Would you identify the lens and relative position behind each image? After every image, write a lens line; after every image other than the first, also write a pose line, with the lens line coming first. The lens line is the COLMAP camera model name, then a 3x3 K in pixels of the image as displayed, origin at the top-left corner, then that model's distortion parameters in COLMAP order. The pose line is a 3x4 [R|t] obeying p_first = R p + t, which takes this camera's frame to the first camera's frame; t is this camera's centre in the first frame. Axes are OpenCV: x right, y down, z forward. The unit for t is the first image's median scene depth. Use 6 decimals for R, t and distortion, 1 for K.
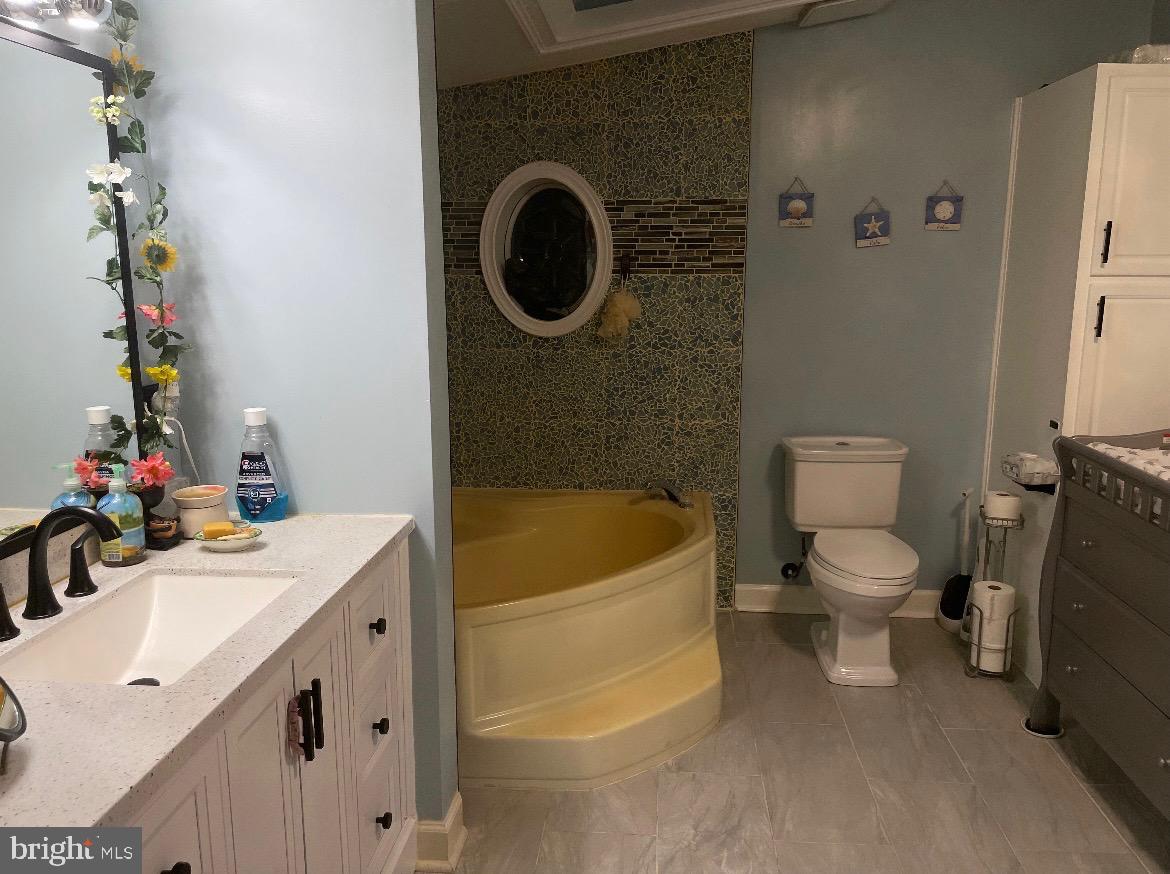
lens RADIAL K [[900.1, 0, 585.0], [0, 900.1, 437.0], [0, 0, 1]] dist [0.094119, -0.118837]
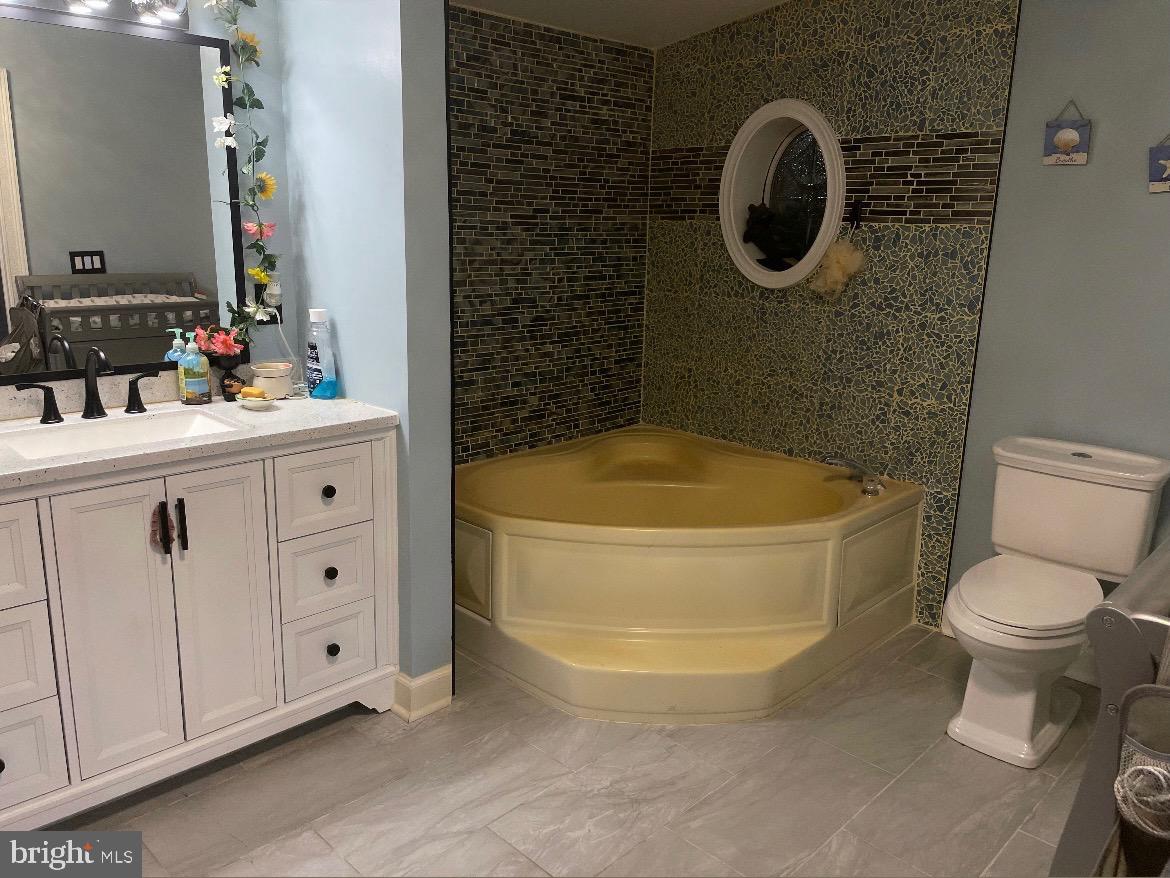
lens RADIAL K [[898.8, 0, 585.0], [0, 898.8, 439.0], [0, 0, 1]] dist [0.093487, -0.116219]
pose [[0.762318, 0.172738, -0.623725, 0.440086], [-0.147796, 0.984722, 0.092077, -0.014265], [0.630101, 0.021992, 0.776201, 0.147079]]
